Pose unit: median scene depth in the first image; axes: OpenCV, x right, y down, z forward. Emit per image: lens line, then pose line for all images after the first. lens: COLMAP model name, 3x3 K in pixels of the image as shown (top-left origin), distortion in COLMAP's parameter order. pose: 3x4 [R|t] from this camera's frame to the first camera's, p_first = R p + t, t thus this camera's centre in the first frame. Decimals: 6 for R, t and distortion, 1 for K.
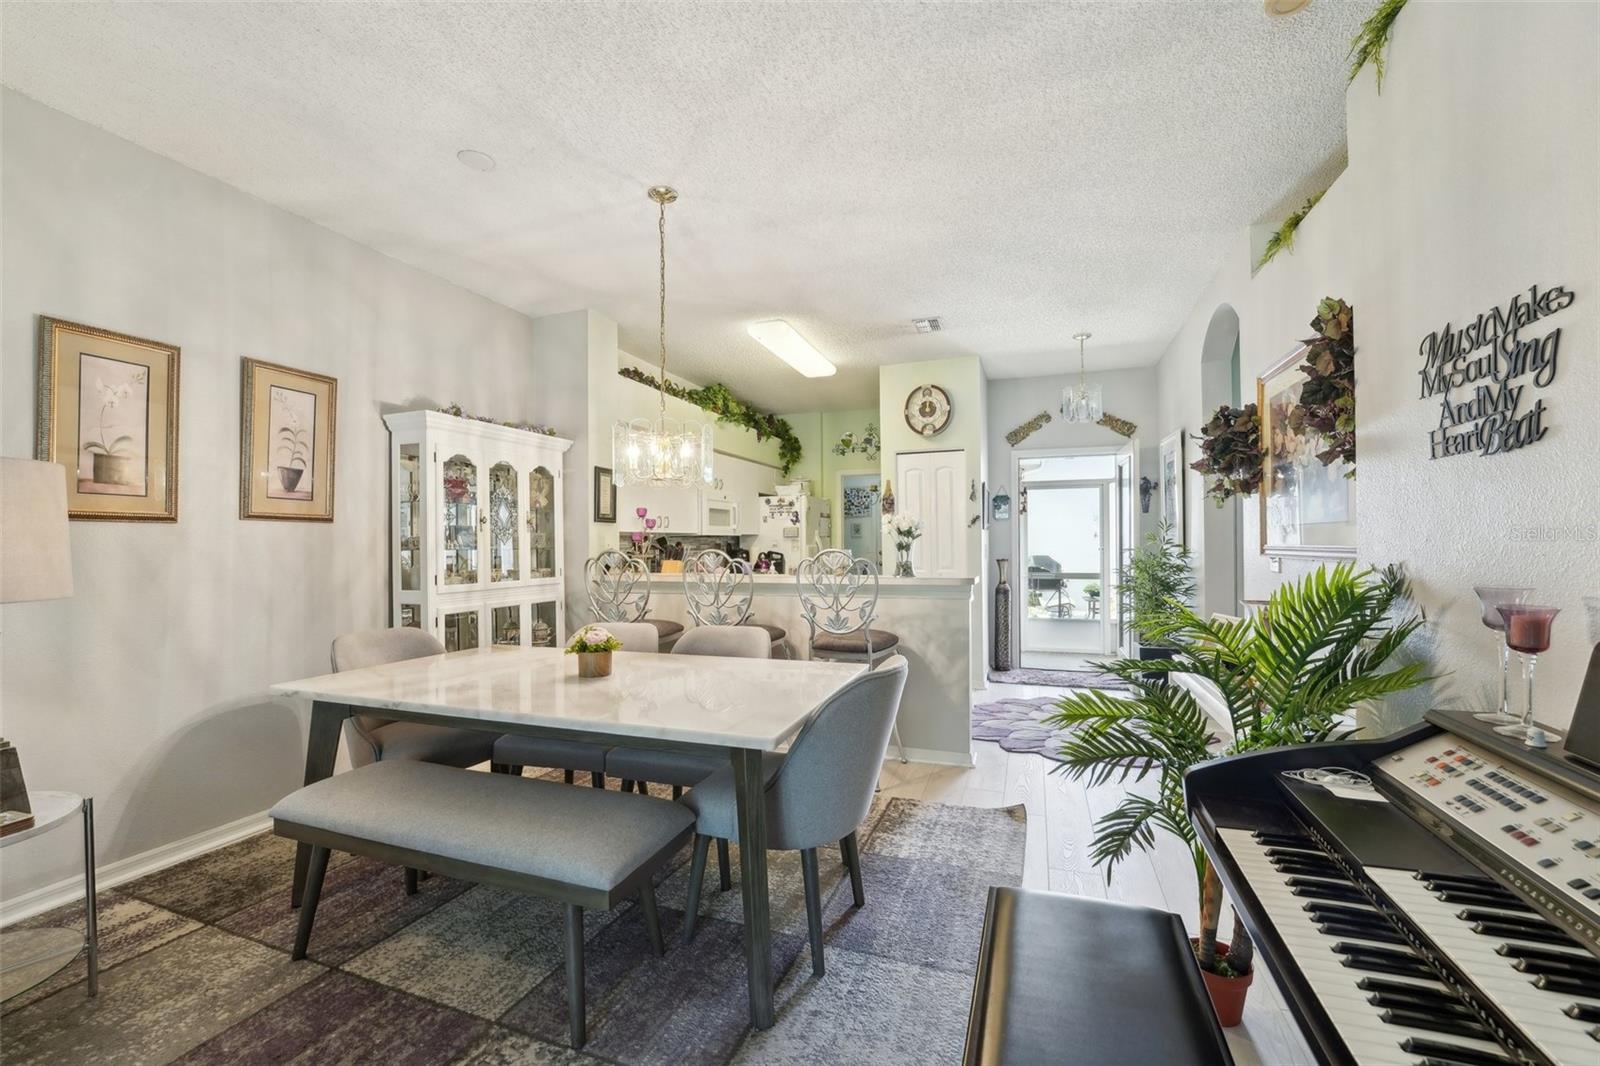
lens RADIAL K [[654.2, 0, 795.2], [0, 654.2, 538.1], [0, 0, 1]] dist [-0.021437, 0.000233]
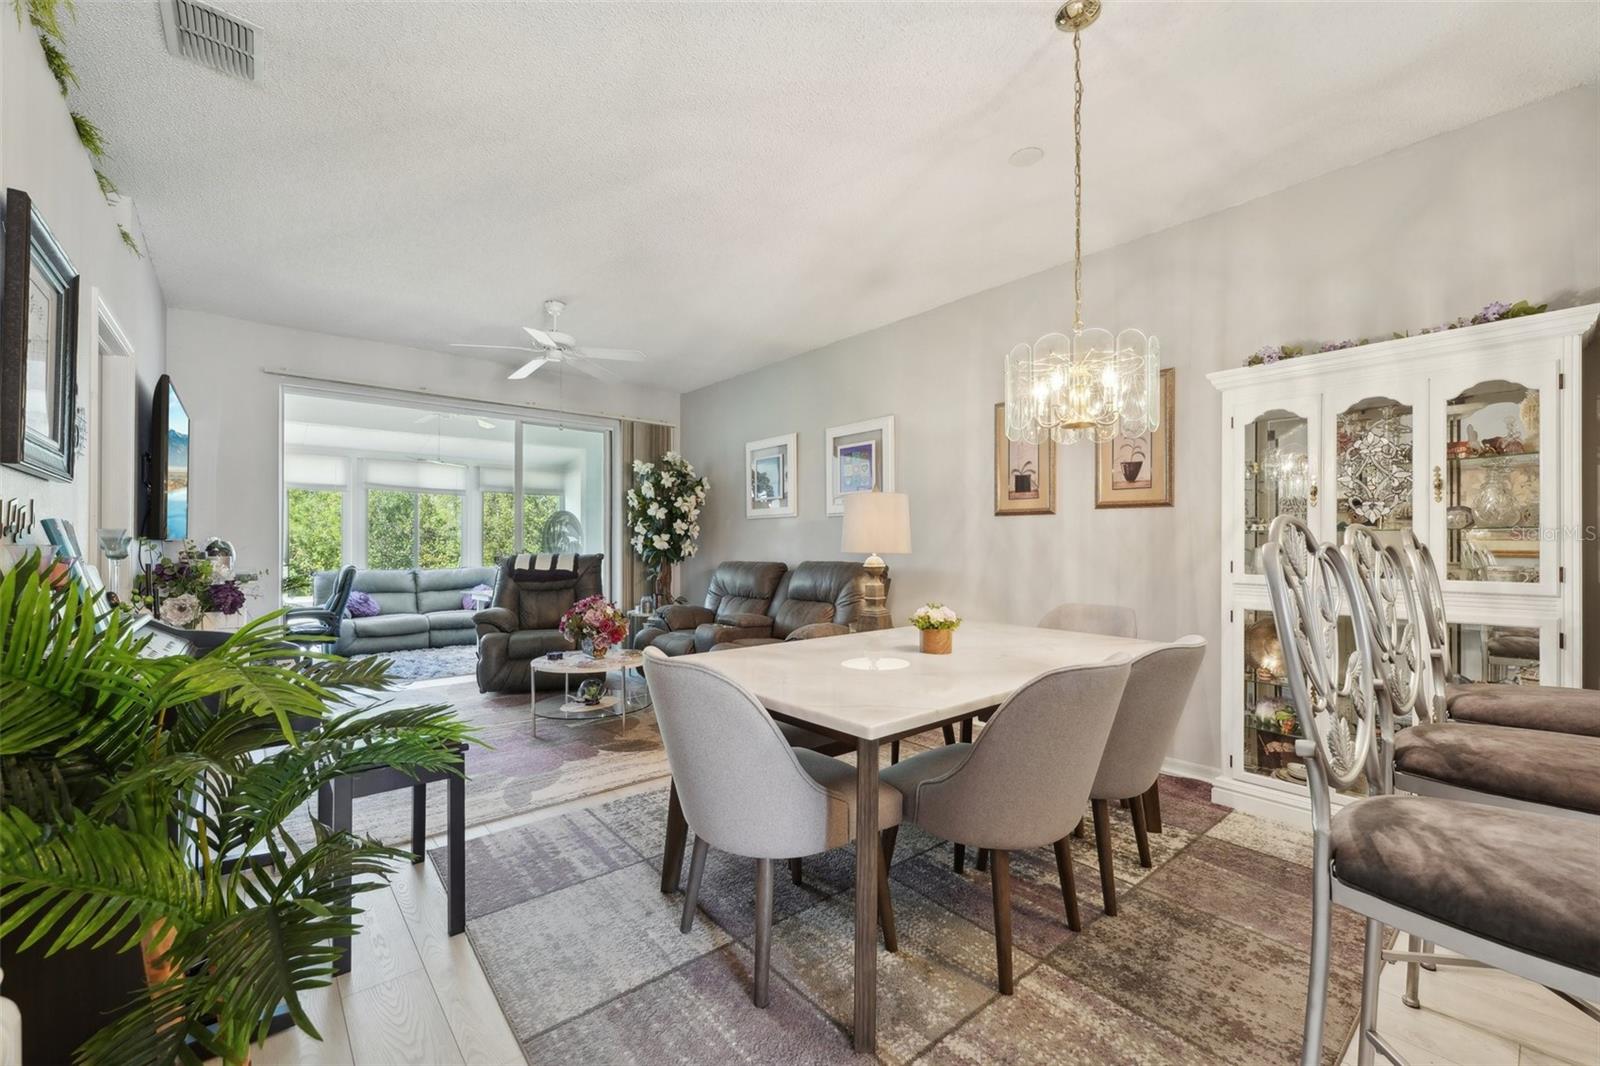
lens RADIAL K [[652.5, 0, 796.7], [0, 652.5, 536.5], [0, 0, 1]] dist [0.001739, 0.000211]
pose [[-0.498282, -0.002118, -0.867012, 0.428775], [0.010290, 0.999912, -0.008357, 0.023398], [0.866954, -0.013085, -0.498217, 0.837705]]
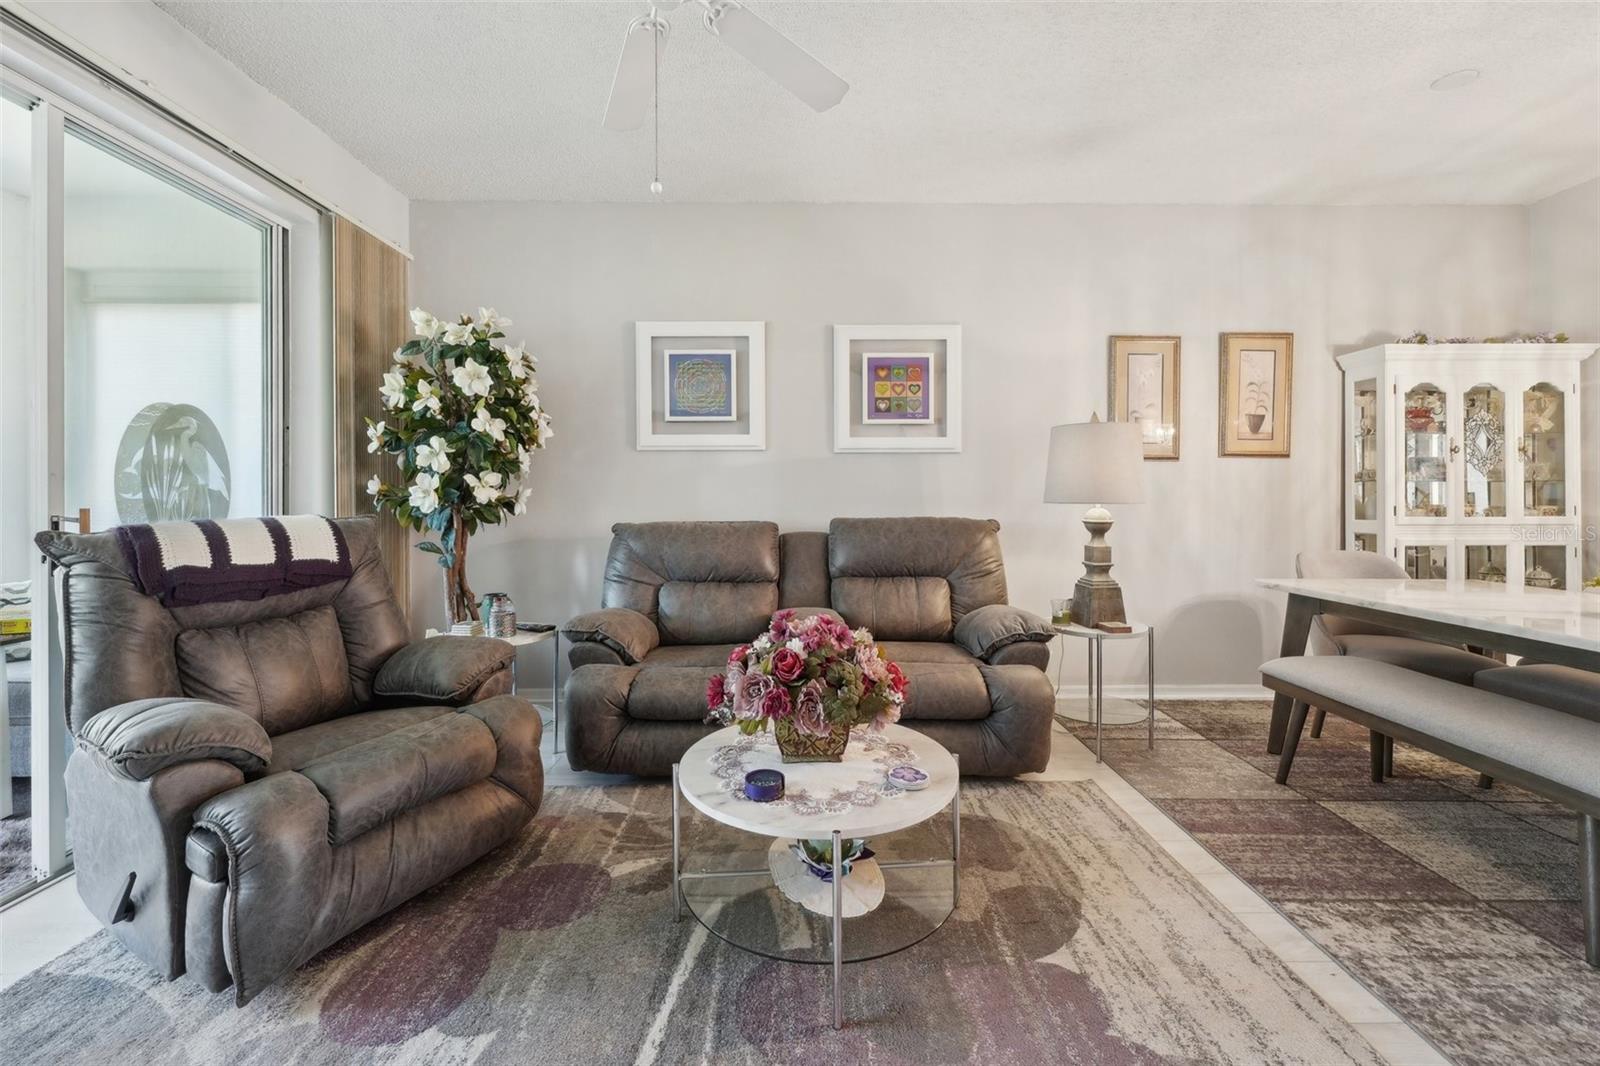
lens RADIAL K [[661.5, 0, 795.9], [0, 661.5, 498.0], [0, 0, 1]] dist [0.000034, 0.000313]
pose [[0.353191, 0.011339, -0.935483, 0.072487], [0.005471, 0.999884, 0.014185, 0.022453], [0.935535, -0.010128, 0.353088, -0.211839]]
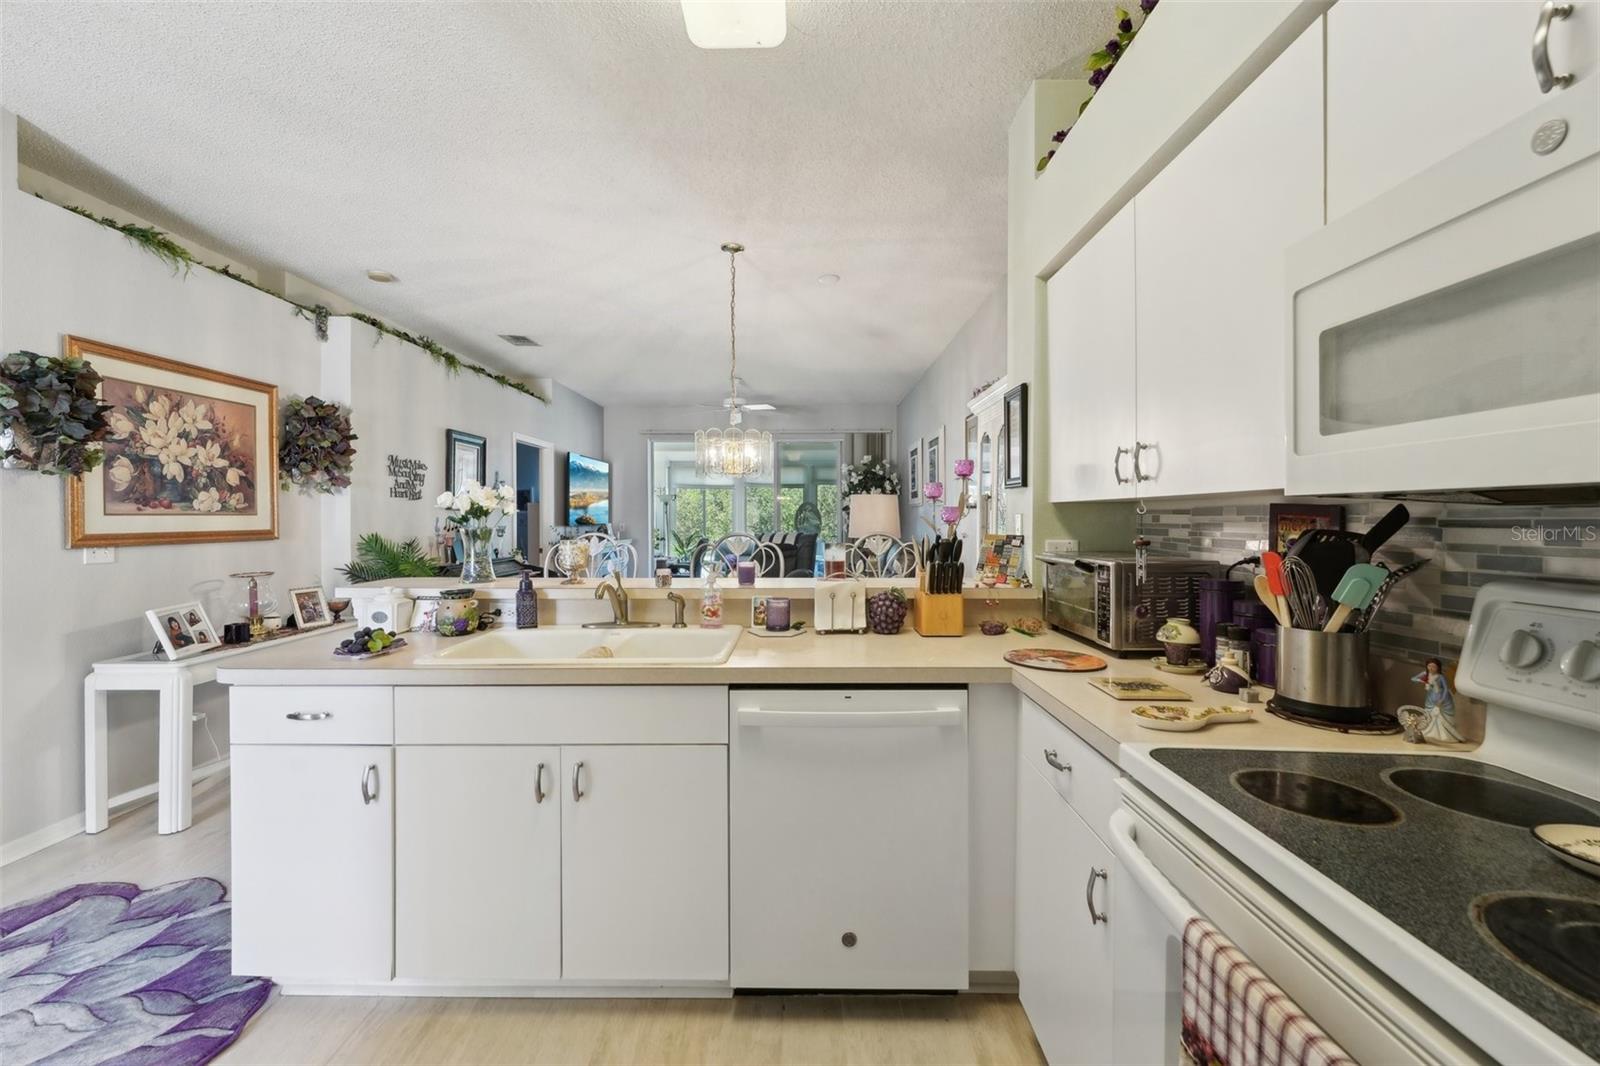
lens RADIAL K [[654.9, 0, 782.0], [0, 654.9, 517.5], [0, 0, 1]] dist [0.000181, 0.000005]
pose [[-0.952585, 0.008951, -0.304142, 0.074312], [0.010504, 0.999939, -0.003472, 0.000681], [0.304092, -0.006503, -0.952621, 1.736208]]
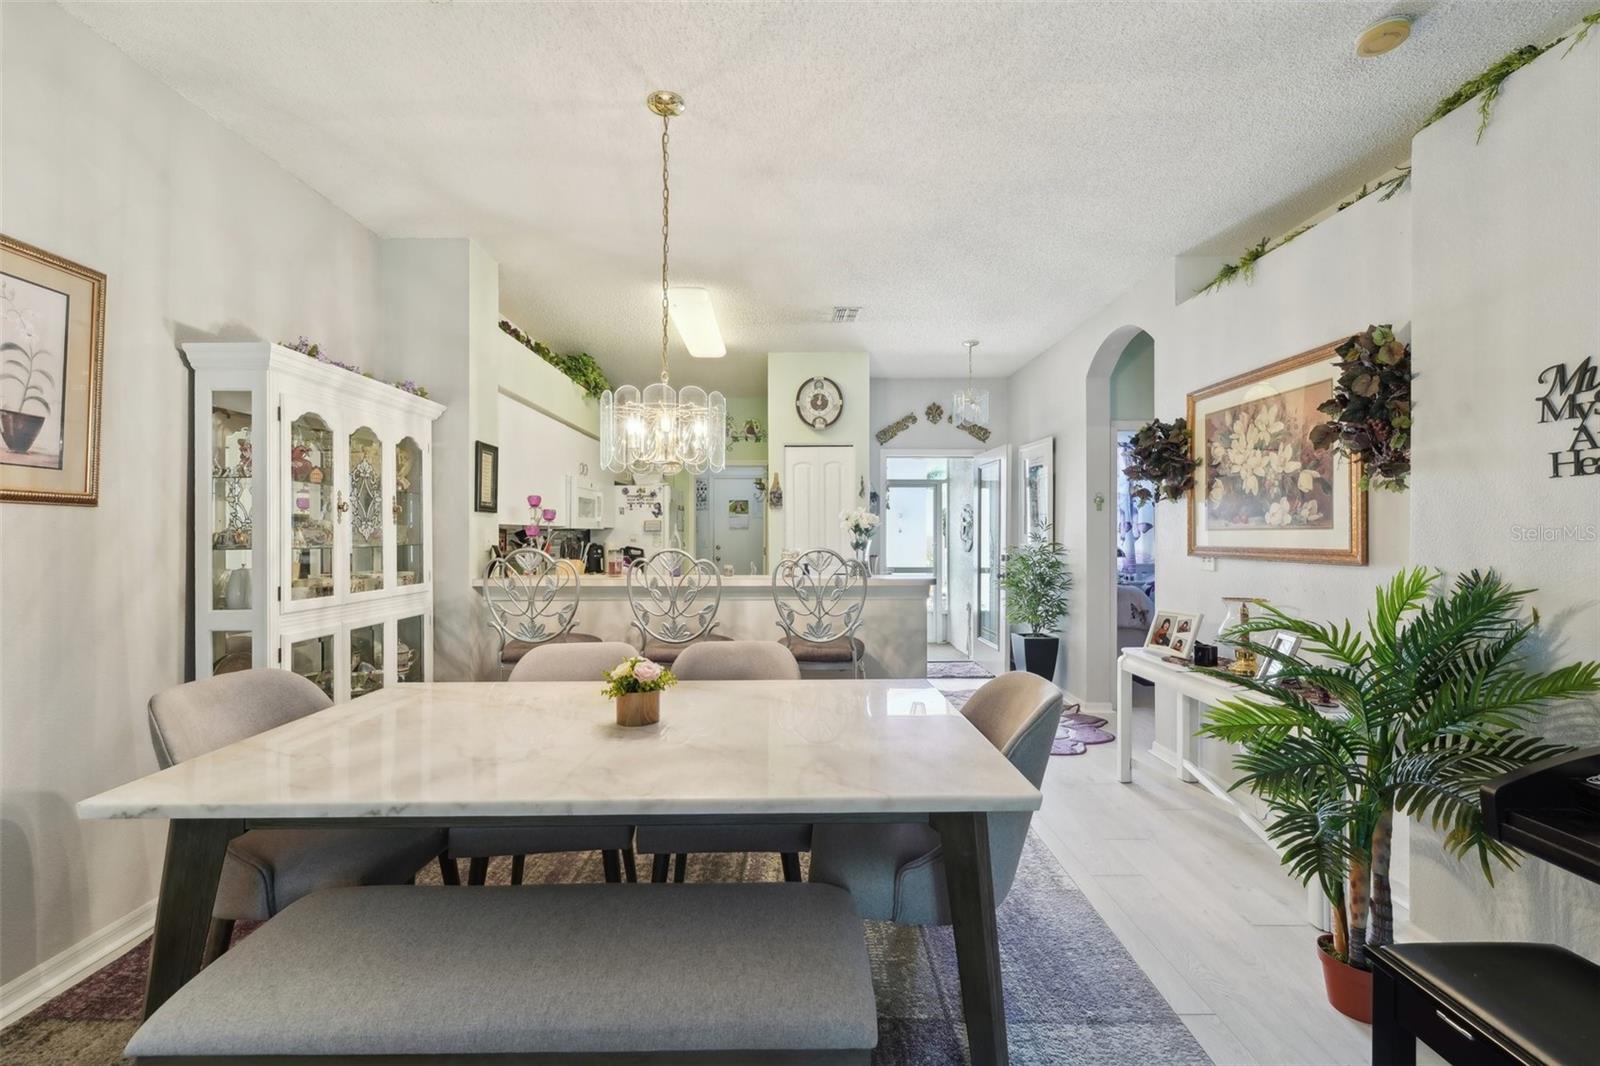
lens RADIAL K [[651.3, 0, 793.9], [0, 651.3, 530.2], [0, 0, 1]] dist [-0.001611, -0.000421]
pose [[0.937577, 0.010206, 0.347628, -0.254627], [-0.010127, 0.999947, -0.002043, -0.005546], [-0.347631, -0.001605, 0.937630, 0.153931]]
